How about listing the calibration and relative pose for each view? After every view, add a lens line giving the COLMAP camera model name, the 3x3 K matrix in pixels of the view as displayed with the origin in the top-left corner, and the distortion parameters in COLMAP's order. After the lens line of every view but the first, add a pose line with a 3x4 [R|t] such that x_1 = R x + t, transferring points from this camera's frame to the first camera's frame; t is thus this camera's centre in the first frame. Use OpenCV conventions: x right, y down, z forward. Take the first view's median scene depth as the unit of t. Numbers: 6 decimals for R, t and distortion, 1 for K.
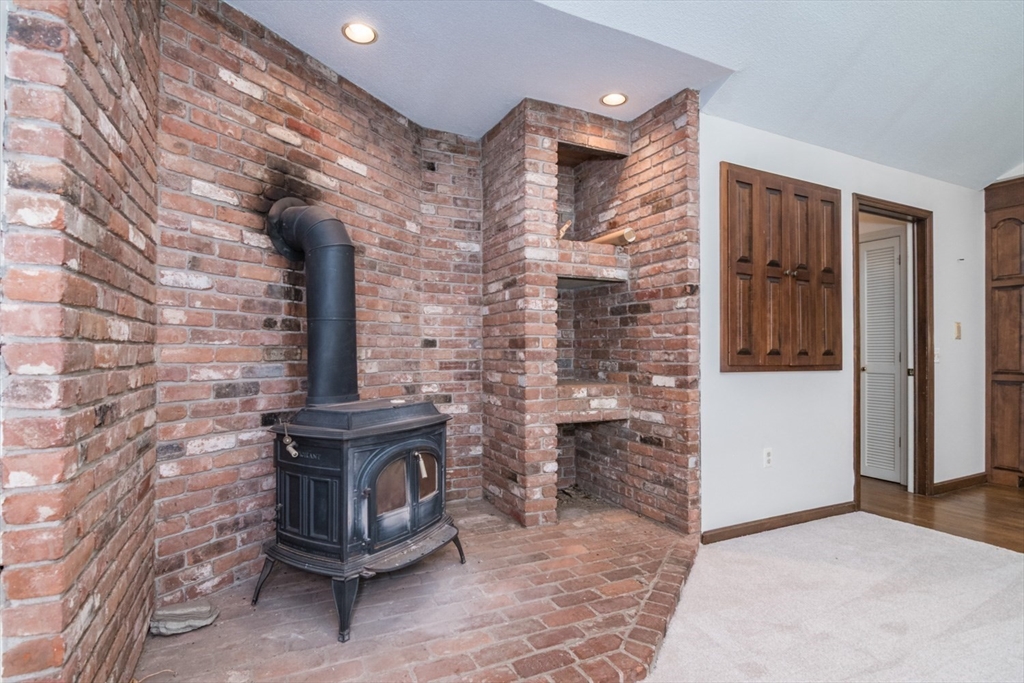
lens RADIAL K [[497.3, 0, 513.4], [0, 497.3, 348.4], [0, 0, 1]] dist [-0.009318, 0.000122]
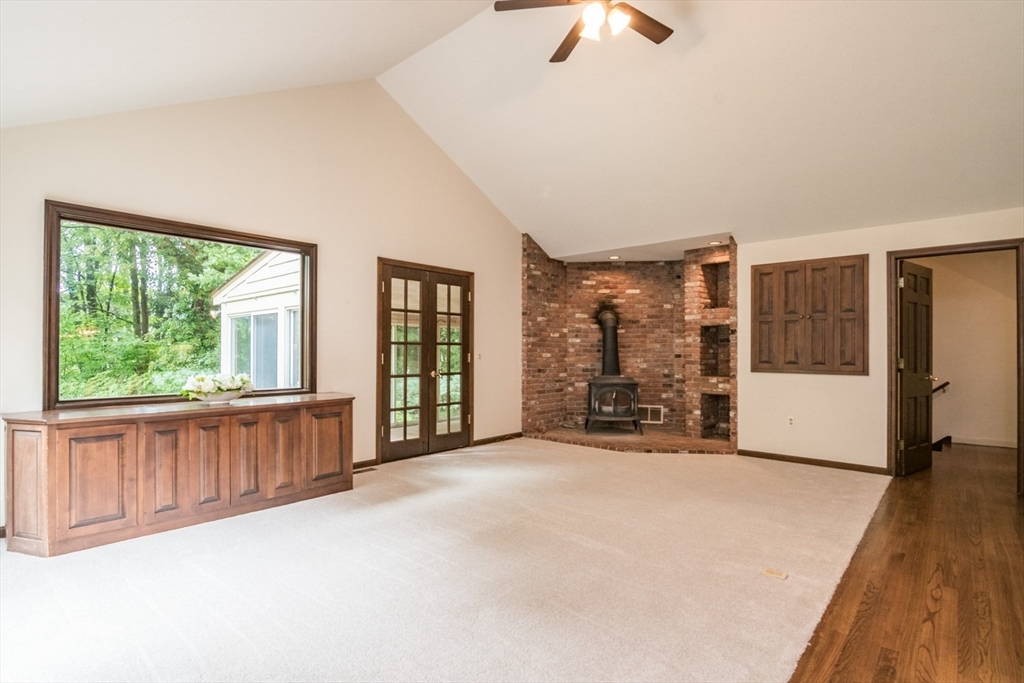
lens RADIAL K [[497.3, 0, 510.8], [0, 497.3, 348.3], [0, 0, 1]] dist [-0.009318, 0.000122]
pose [[0.380141, -0.009262, -0.924882, 1.934471], [0.002330, 0.999956, -0.009056, -0.031369], [0.924926, 0.001287, 0.380146, -0.656525]]
